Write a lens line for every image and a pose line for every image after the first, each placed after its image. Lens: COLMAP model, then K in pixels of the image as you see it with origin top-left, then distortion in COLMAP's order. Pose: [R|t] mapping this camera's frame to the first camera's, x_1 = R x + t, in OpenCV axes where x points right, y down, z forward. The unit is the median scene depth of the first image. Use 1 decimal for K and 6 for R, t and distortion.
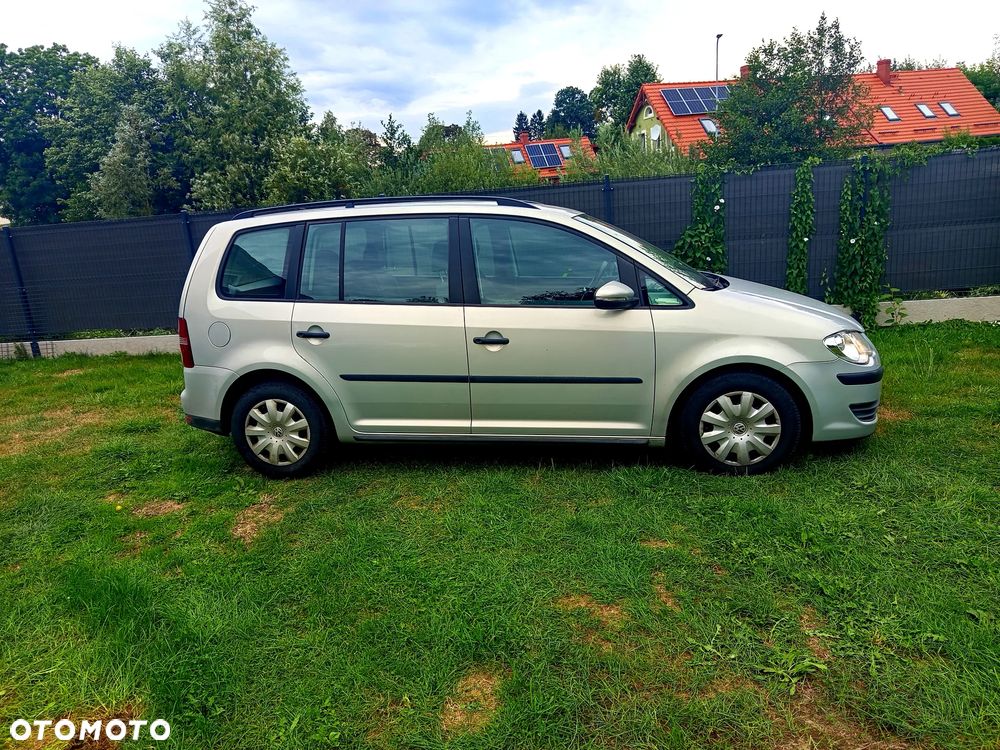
lens RADIAL K [[710.0, 0, 497.4], [0, 710.0, 377.6], [0, 0, 1]] dist [0.008579, -0.006577]
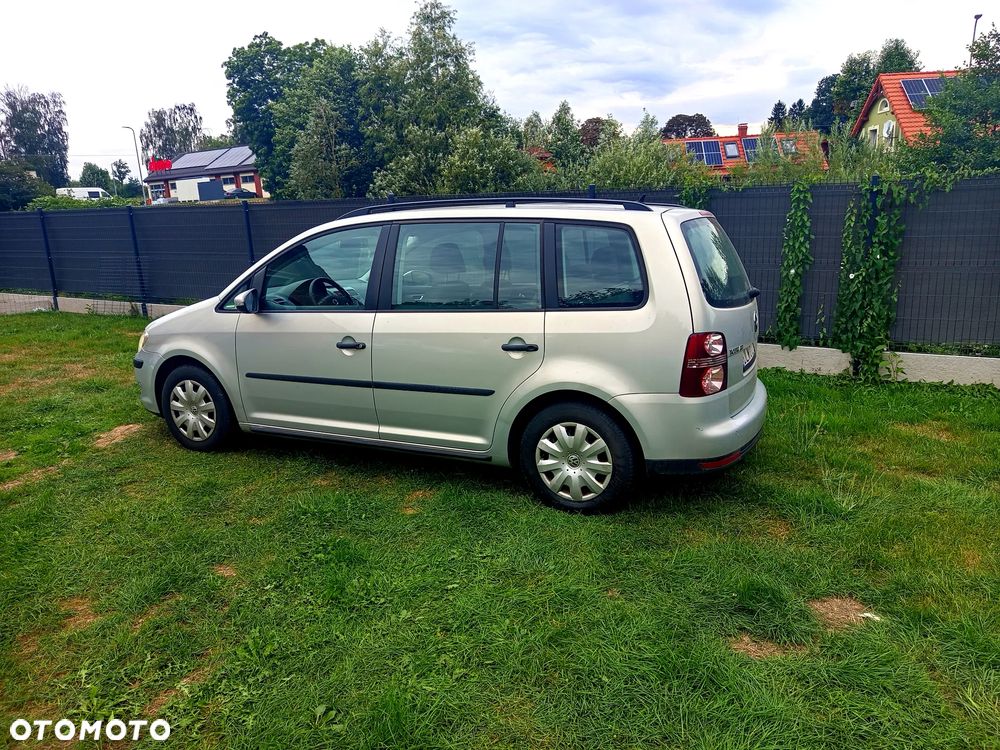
lens RADIAL K [[710.0, 0, 500.6], [0, 710.0, 381.6], [0, 0, 1]] dist [0.008579, -0.006577]
pose [[0.945745, 0.125566, -0.299667, 0.221129], [-0.119721, 0.992085, 0.037865, -0.029119], [0.302049, 0.000066, 0.953292, 0.037703]]
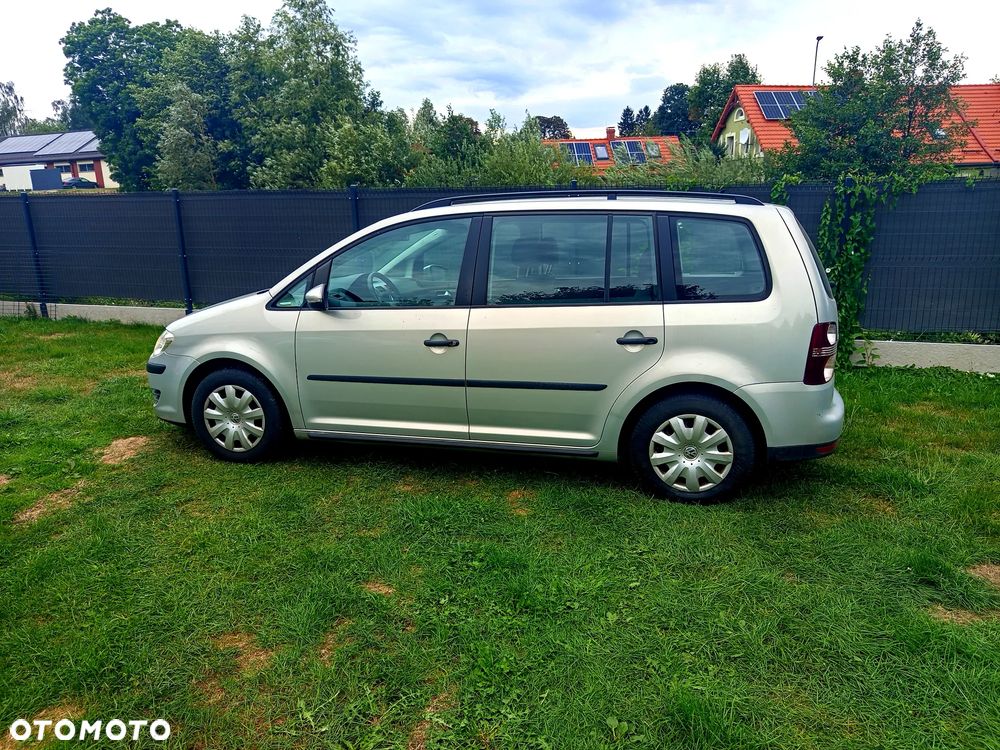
lens RADIAL K [[710.0, 0, 495.9], [0, 710.0, 378.1], [0, 0, 1]] dist [0.008579, -0.006577]
pose [[0.988370, 0.096162, -0.117803, 0.085789], [-0.094790, 0.995349, 0.017208, -0.013653], [0.118910, -0.005841, 0.992888, 0.017434]]
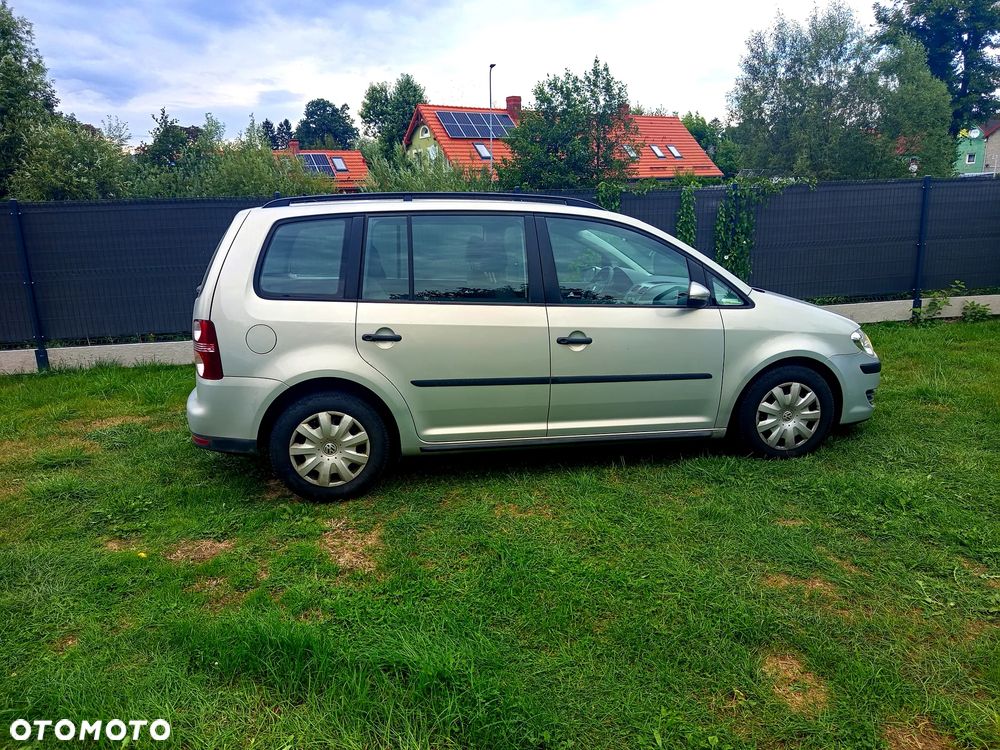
lens RADIAL K [[710.0, 0, 498.5], [0, 710.0, 379.6], [0, 0, 1]] dist [0.008579, -0.006577]
pose [[0.939234, -0.031610, 0.341818, -0.193210], [0.038524, 0.999167, -0.013457, 0.004934], [-0.341108, 0.025807, 0.939670, 0.043722]]
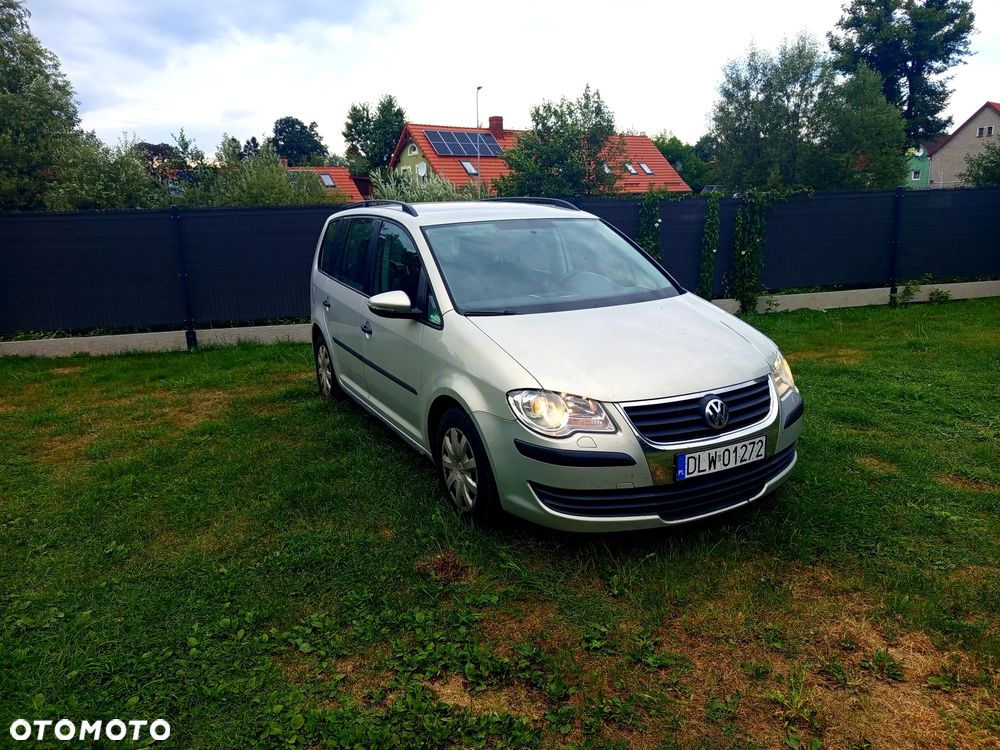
lens RADIAL K [[710.0, 0, 495.5], [0, 710.0, 377.3], [0, 0, 1]] dist [0.008579, -0.006577]
pose [[0.920988, -0.037022, 0.387828, -0.404942], [0.055216, 0.997830, -0.035872, 0.061744], [-0.385658, 0.054452, 0.921033, -0.074676]]
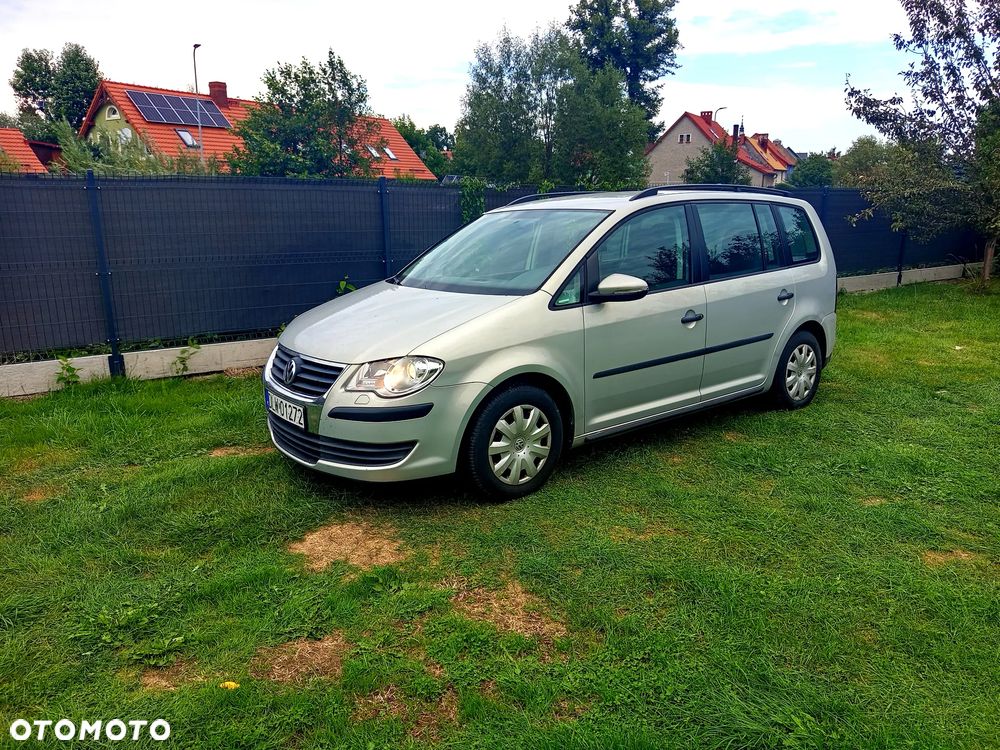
lens RADIAL K [[710.0, 0, 493.8], [0, 710.0, 384.5], [0, 0, 1]] dist [0.008579, -0.006577]
pose [[0.715092, -0.097824, 0.692151, -0.420172], [0.112652, 0.993344, 0.024006, -0.007861], [-0.689893, 0.060805, 0.721353, 0.189289]]
